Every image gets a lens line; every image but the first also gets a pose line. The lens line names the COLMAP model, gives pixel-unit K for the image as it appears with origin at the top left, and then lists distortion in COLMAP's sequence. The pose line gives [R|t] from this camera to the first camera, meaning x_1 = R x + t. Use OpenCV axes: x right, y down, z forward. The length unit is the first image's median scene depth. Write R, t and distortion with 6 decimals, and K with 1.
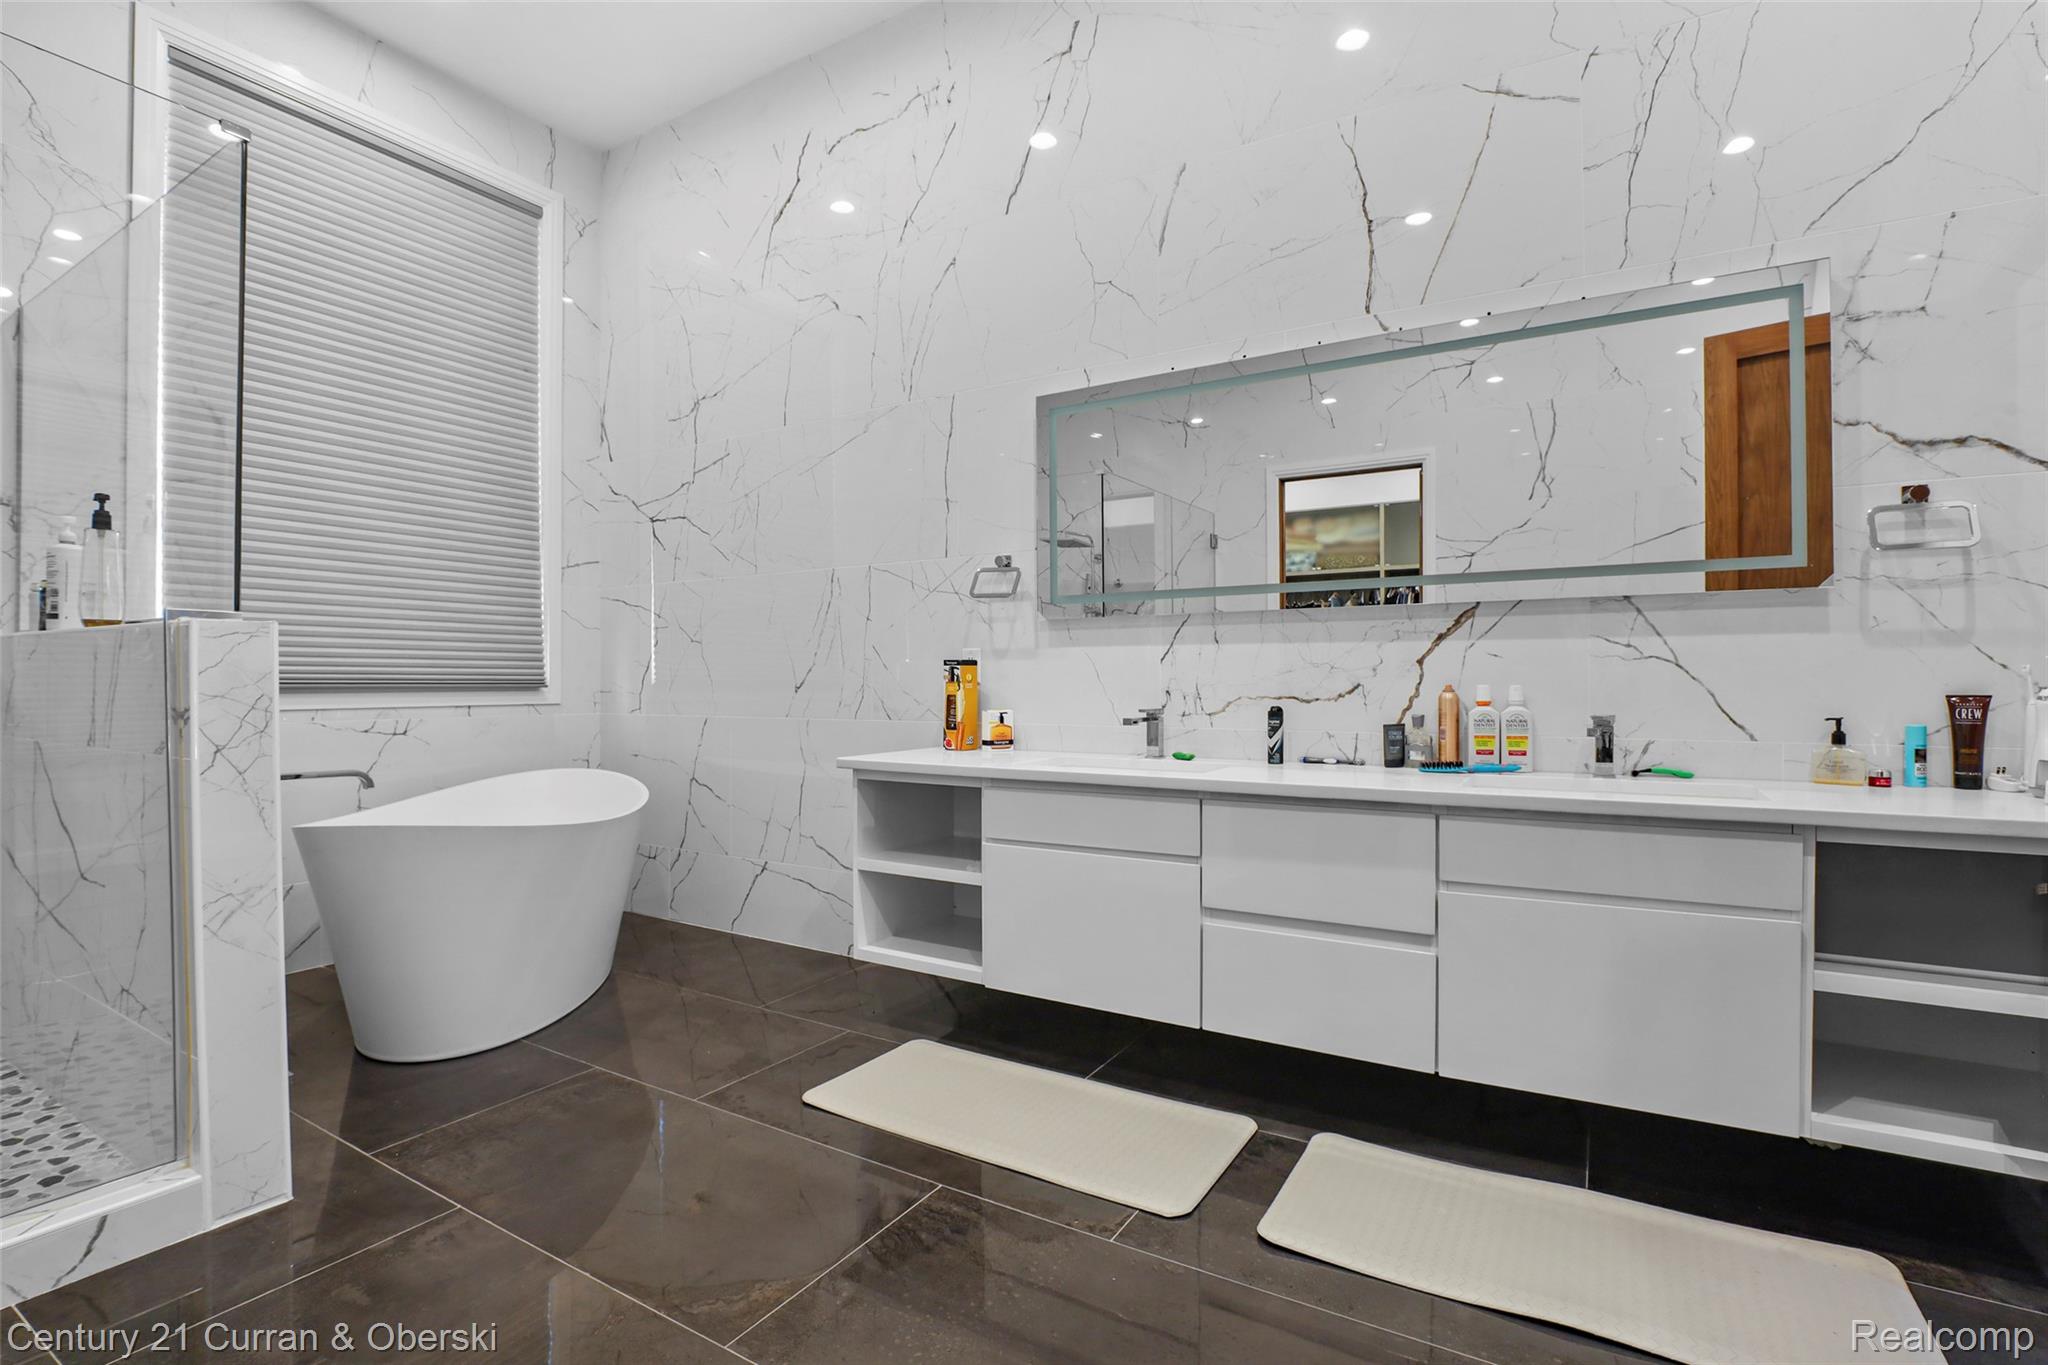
lens RADIAL K [[950.1, 0, 1038.4], [0, 950.1, 680.6], [0, 0, 1]] dist [-0.020445, 0.003257]
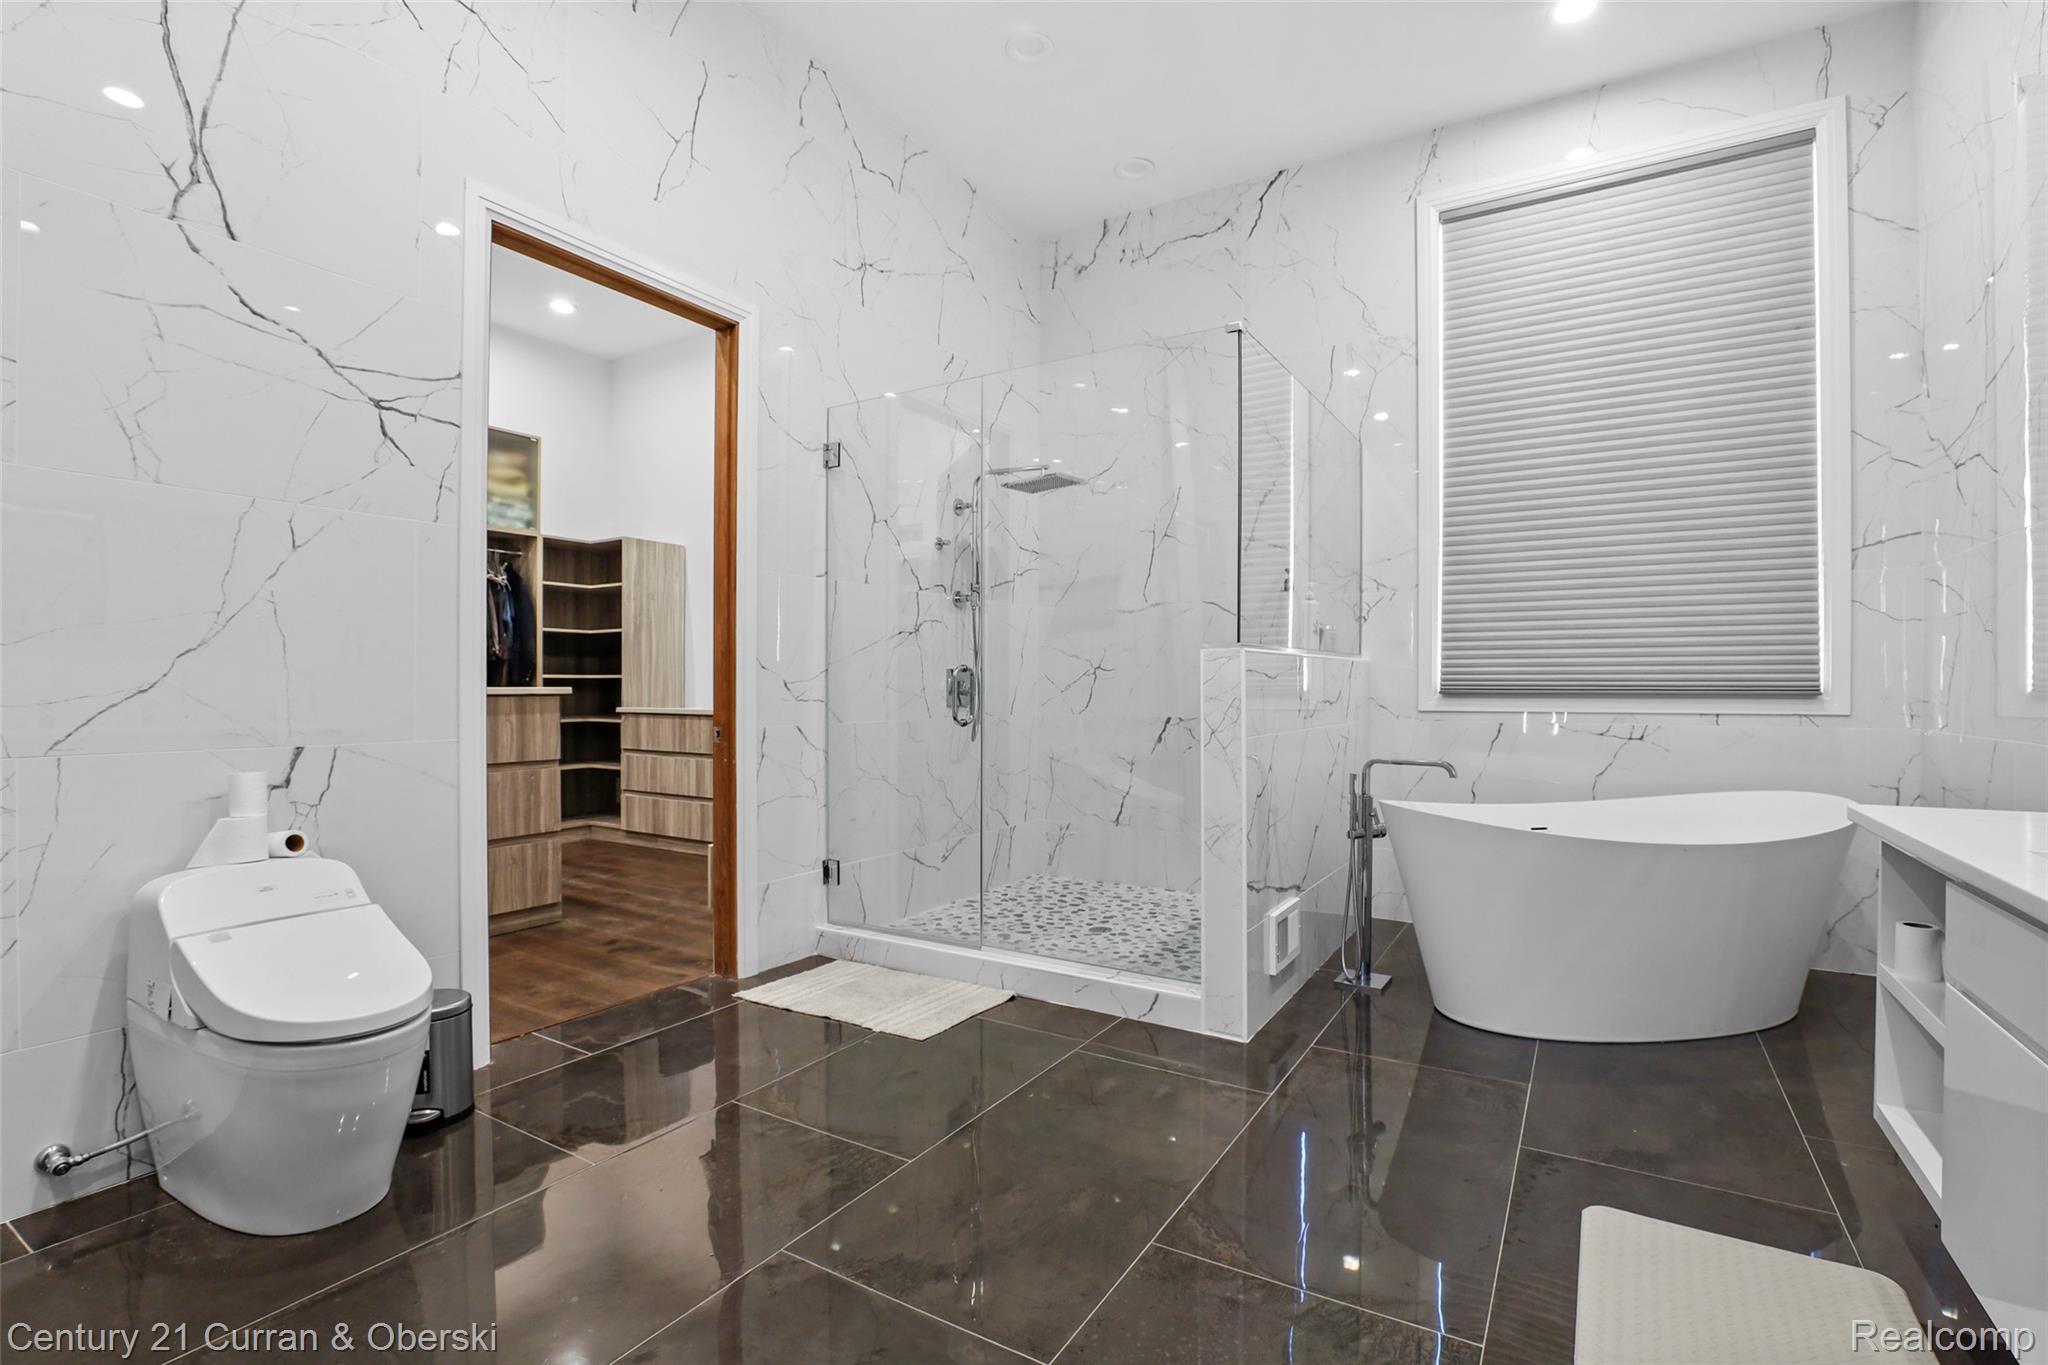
lens RADIAL K [[950.1, 0, 1036.7], [0, 950.1, 689.5], [0, 0, 1]] dist [-0.020445, 0.003257]
pose [[0.020317, 0.003597, -0.999787, 0.326091], [-0.000195, 0.999994, 0.003594, -0.001214], [0.999794, 0.000122, 0.020318, 0.311567]]
